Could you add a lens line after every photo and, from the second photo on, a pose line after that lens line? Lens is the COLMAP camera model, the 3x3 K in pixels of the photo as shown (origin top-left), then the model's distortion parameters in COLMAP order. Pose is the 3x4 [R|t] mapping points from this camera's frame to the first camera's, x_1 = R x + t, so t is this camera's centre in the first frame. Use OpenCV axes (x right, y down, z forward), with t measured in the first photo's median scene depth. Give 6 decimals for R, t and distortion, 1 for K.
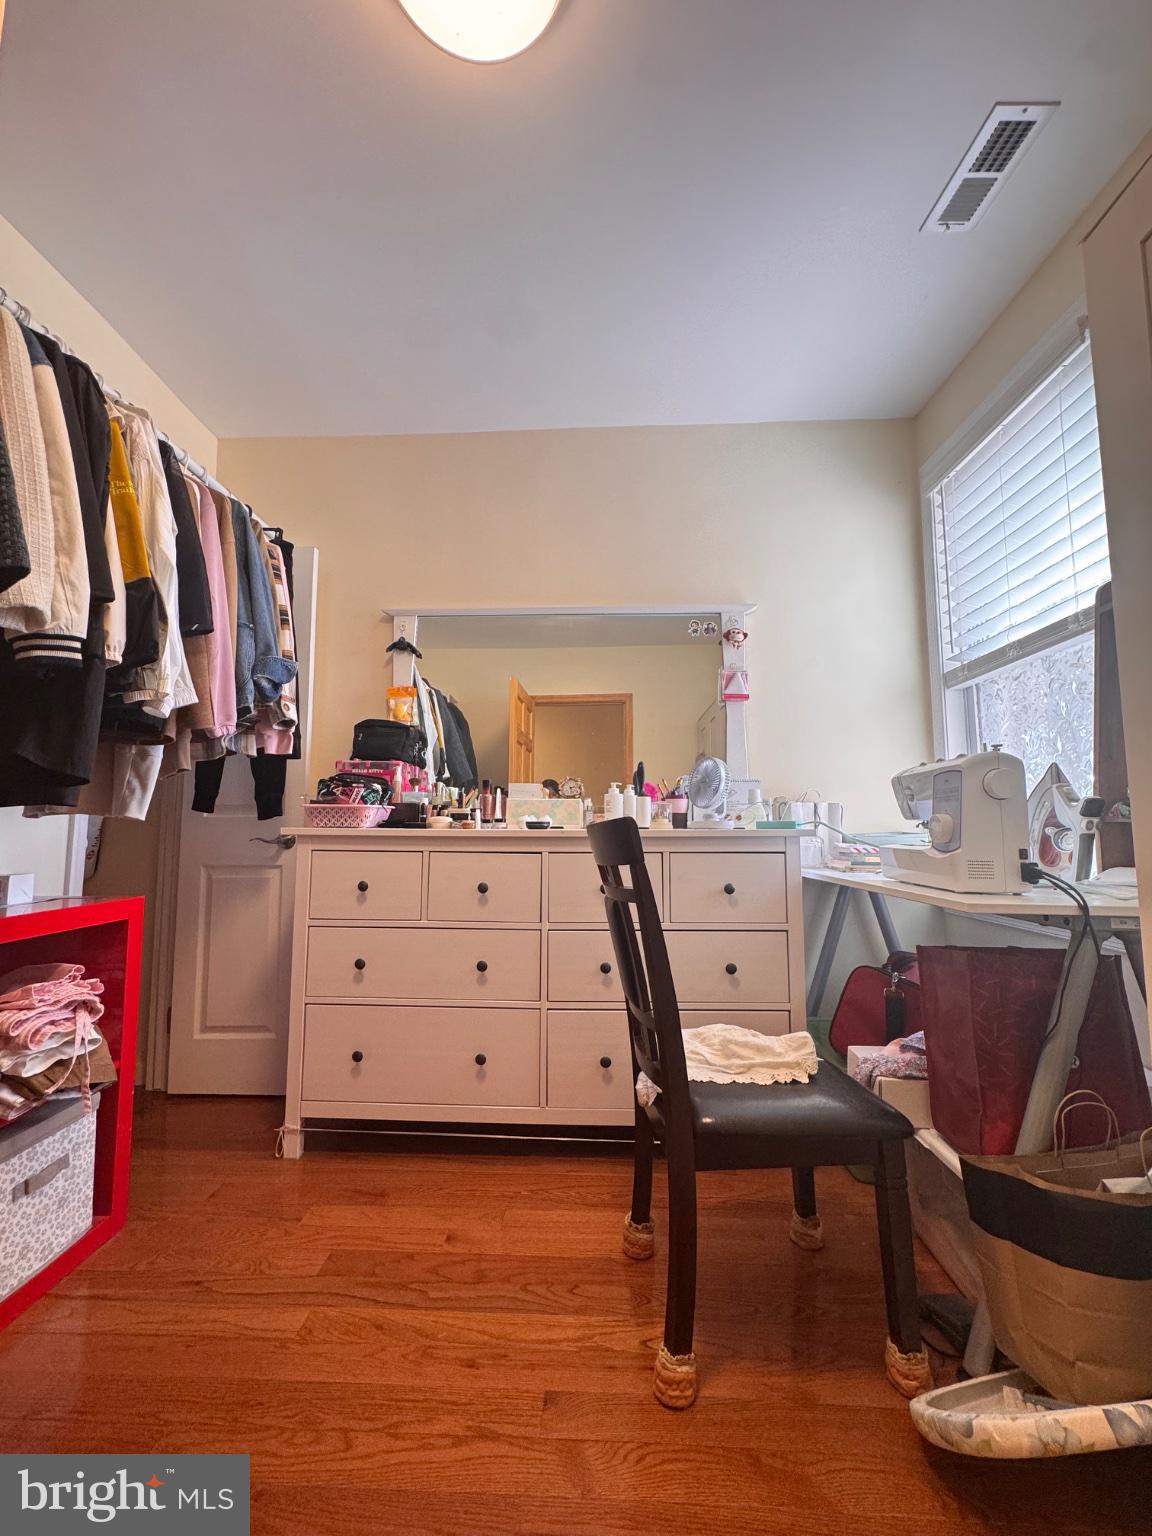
lens RADIAL K [[615.8, 0, 577.4], [0, 615.8, 766.2], [0, 0, 1]] dist [-0.000508, 0.000443]
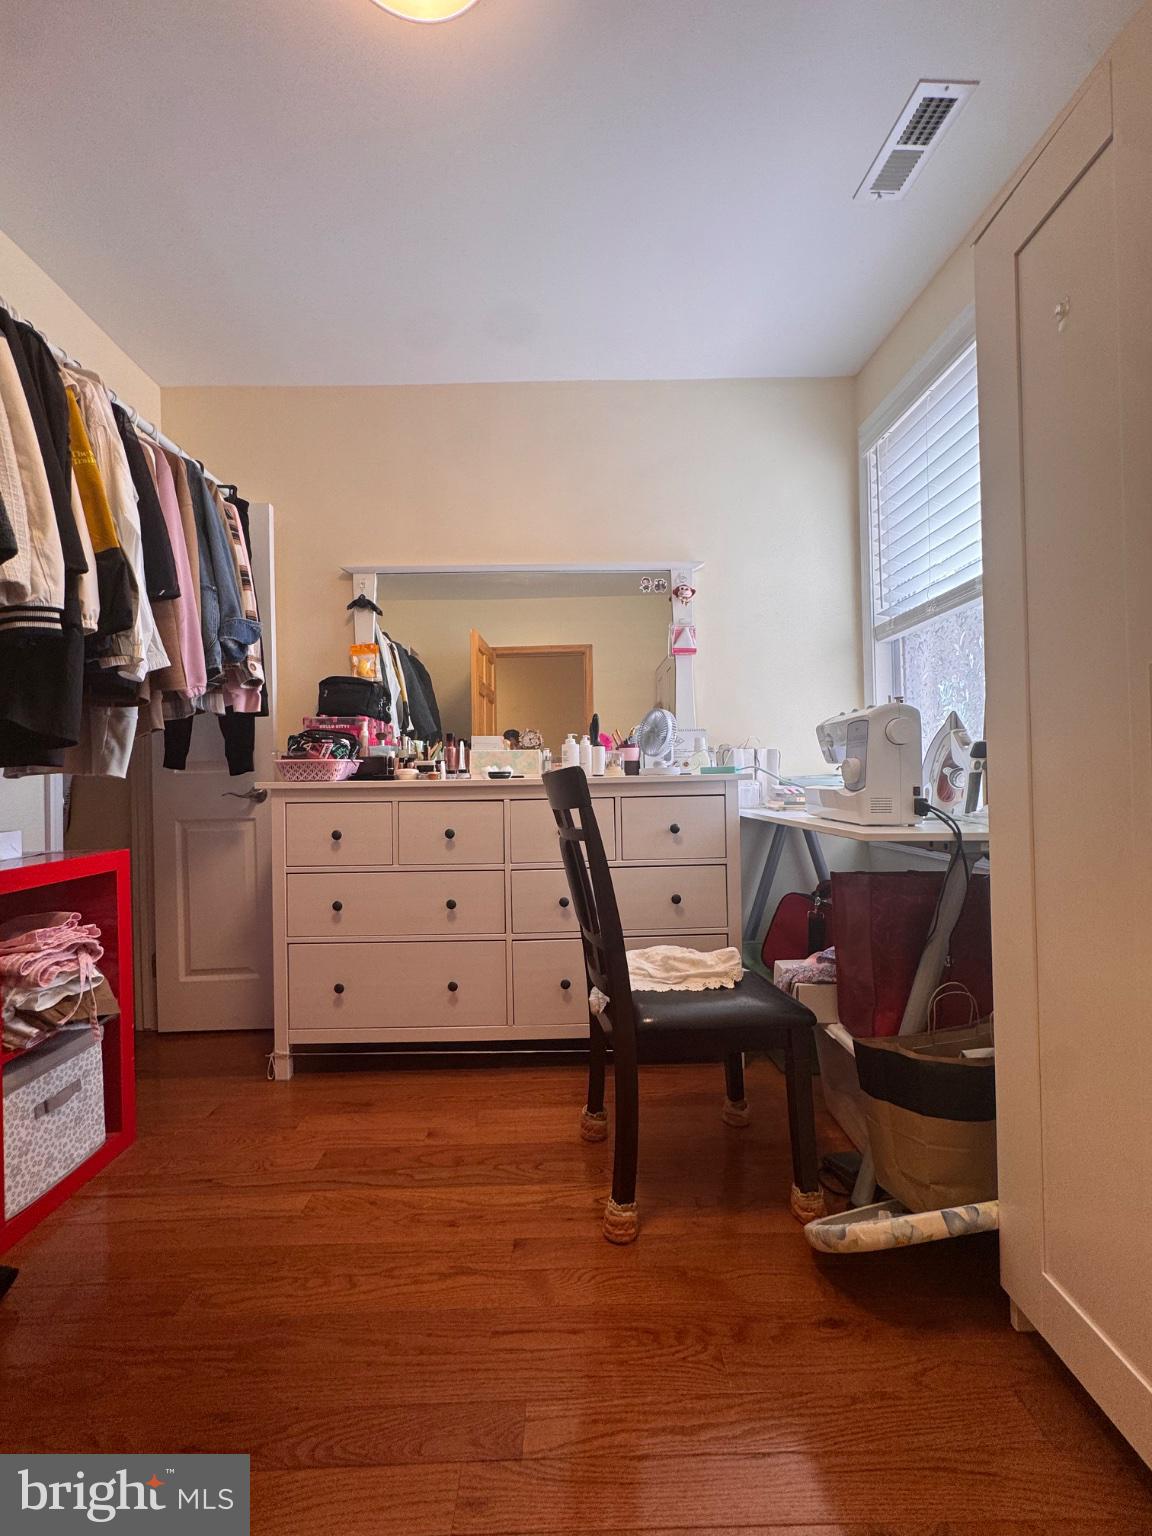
lens RADIAL K [[615.8, 0, 577.4], [0, 615.8, 766.2], [0, 0, 1]] dist [-0.000508, 0.000443]
pose [[0.998263, -0.019869, 0.055461, 0.016615], [0.015136, 0.996310, 0.084488, -0.011113], [-0.056935, -0.083502, 0.994880, -0.103284]]
